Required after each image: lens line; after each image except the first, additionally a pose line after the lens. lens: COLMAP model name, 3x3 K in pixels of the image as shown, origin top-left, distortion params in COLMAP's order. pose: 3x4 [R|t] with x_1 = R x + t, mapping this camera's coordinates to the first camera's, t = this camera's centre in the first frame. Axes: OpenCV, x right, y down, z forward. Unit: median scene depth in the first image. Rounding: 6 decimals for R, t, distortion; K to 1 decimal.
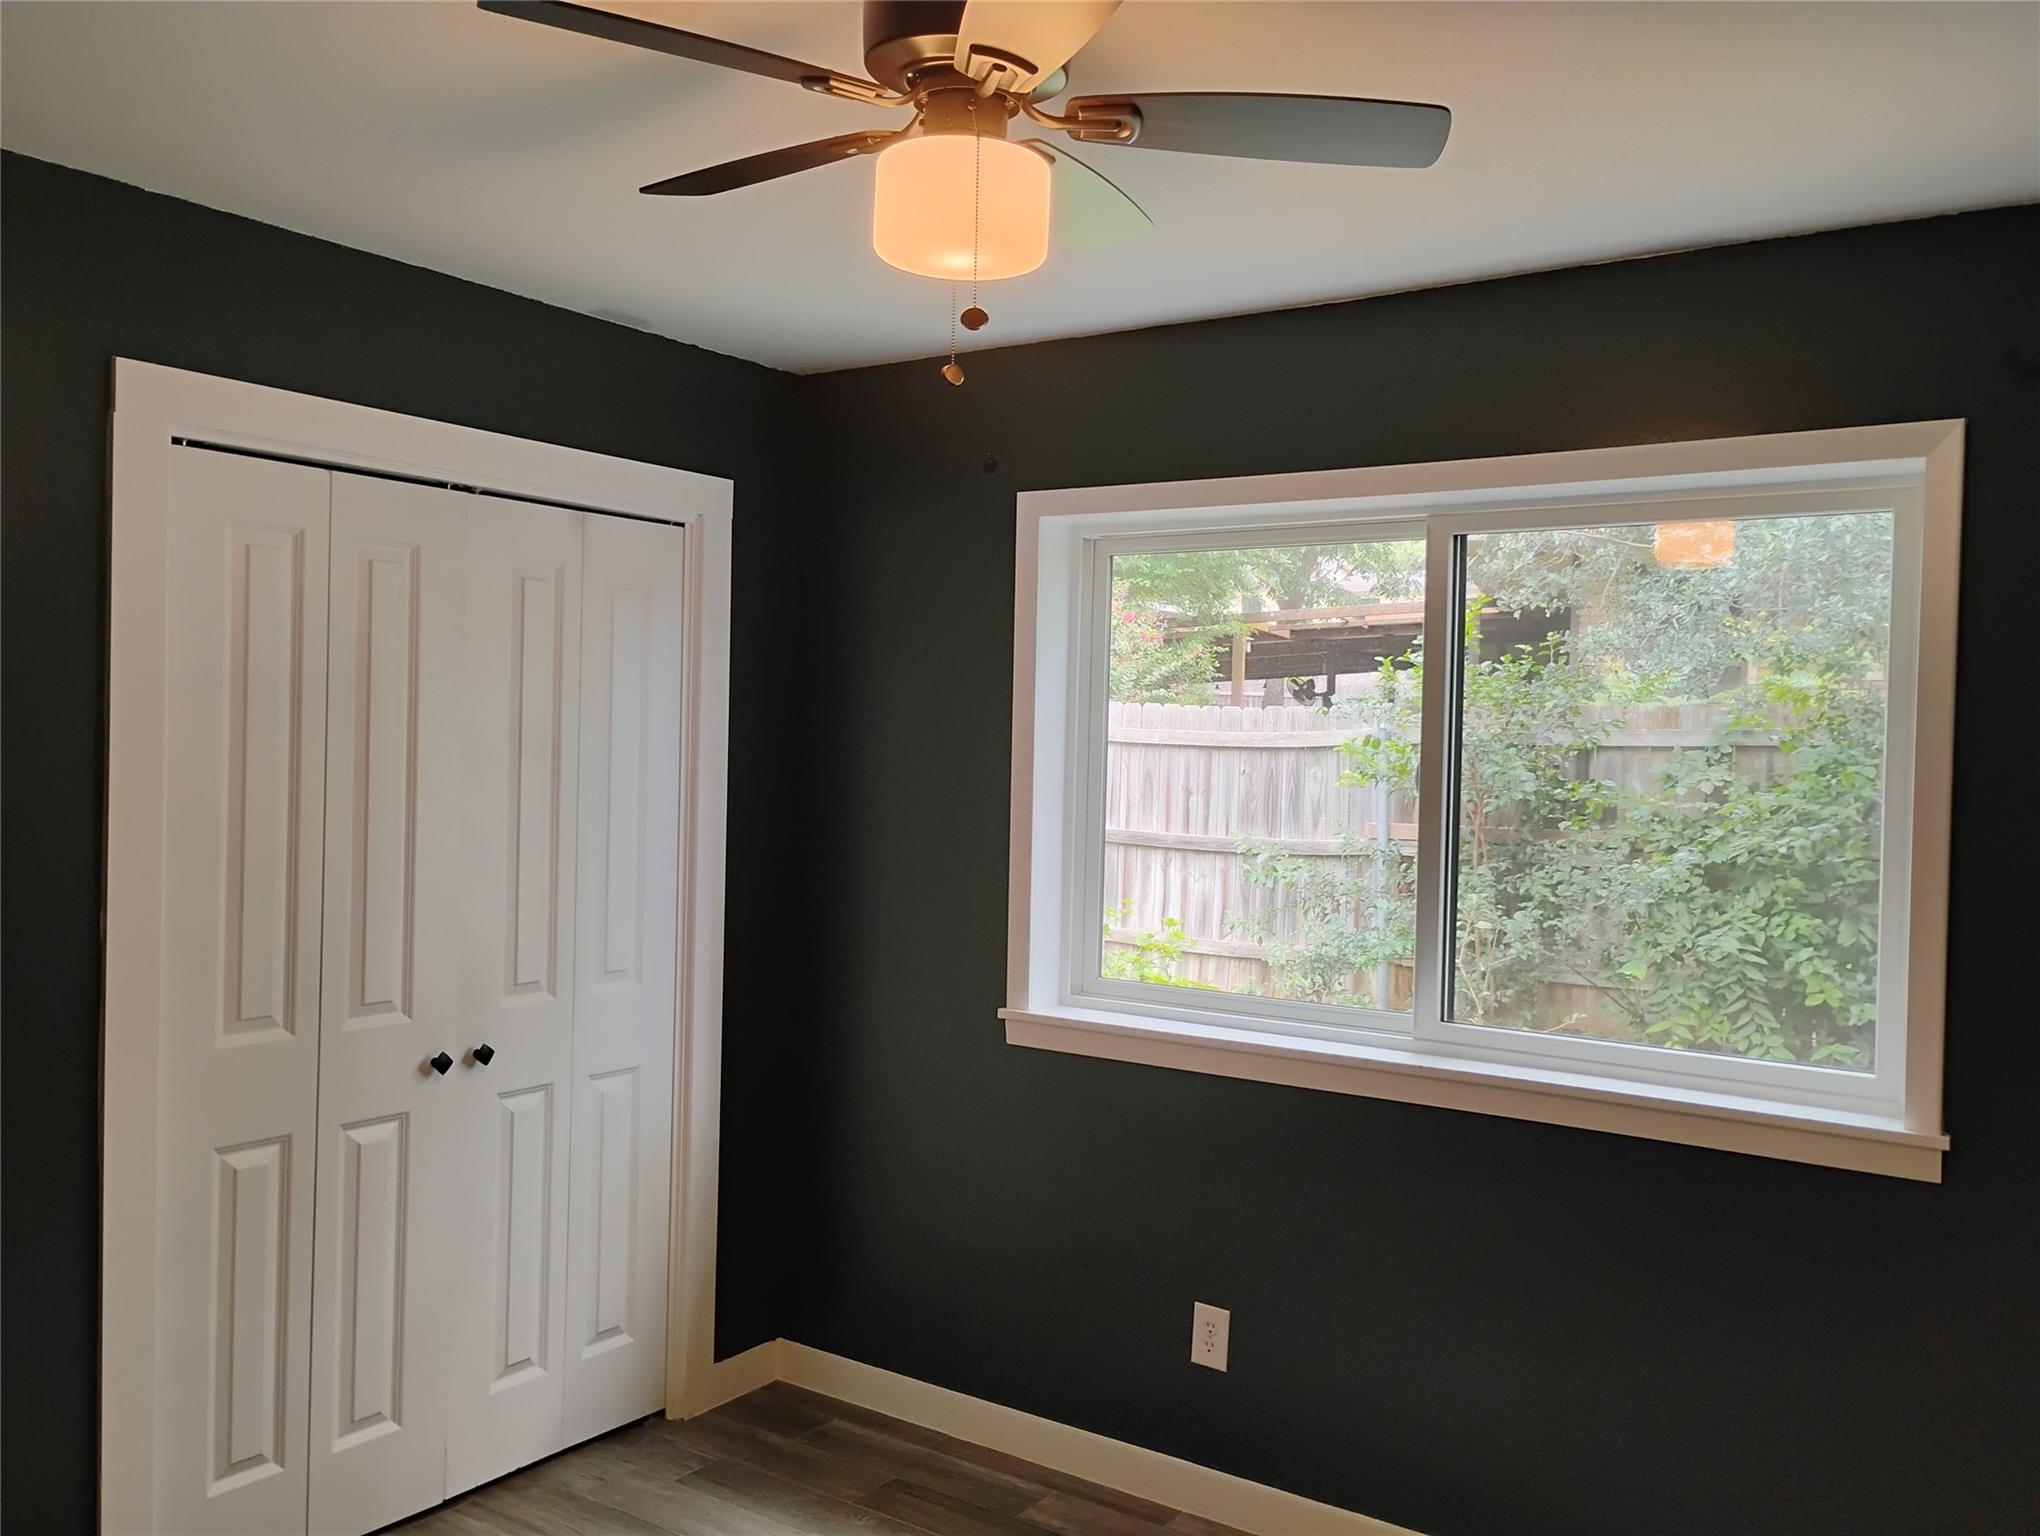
lens RADIAL K [[1700.2, 0, 1027.4], [0, 1700.2, 769.5], [0, 0, 1]] dist [0.055416, -0.060457]
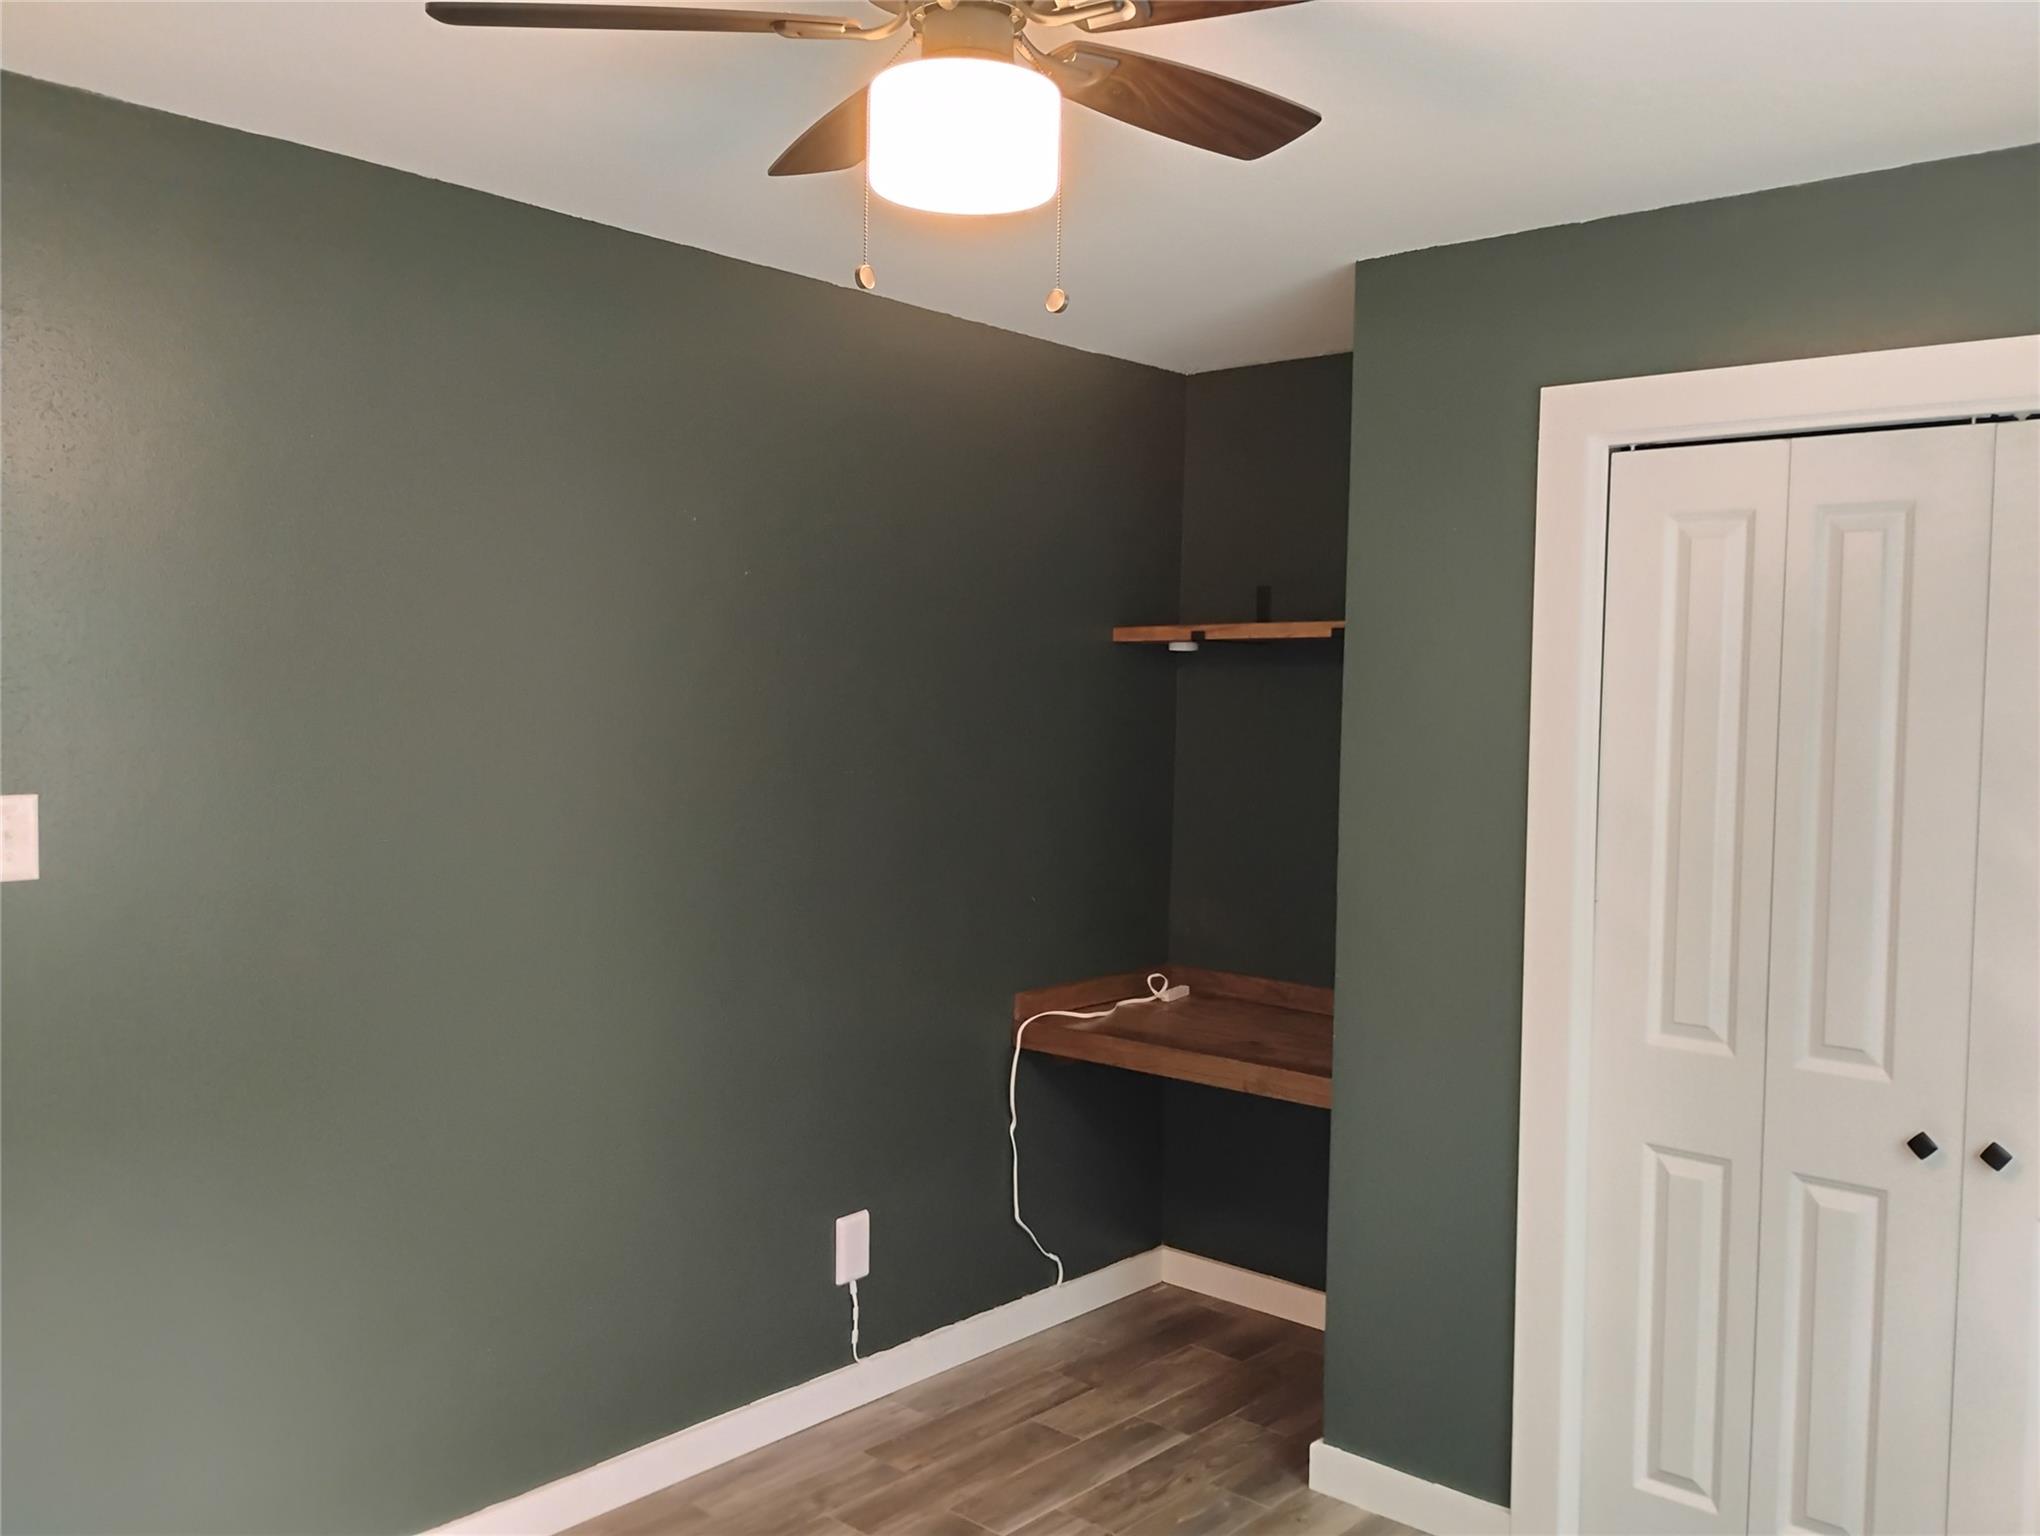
lens RADIAL K [[1735.3, 0, 1026.5], [0, 1735.3, 768.3], [0, 0, 1]] dist [0.002310, -0.001910]
pose [[-0.134541, 0.018787, -0.990730, 0.551508], [-0.041806, 0.998822, 0.024617, -0.007944], [0.990026, 0.044730, -0.133597, 0.731742]]
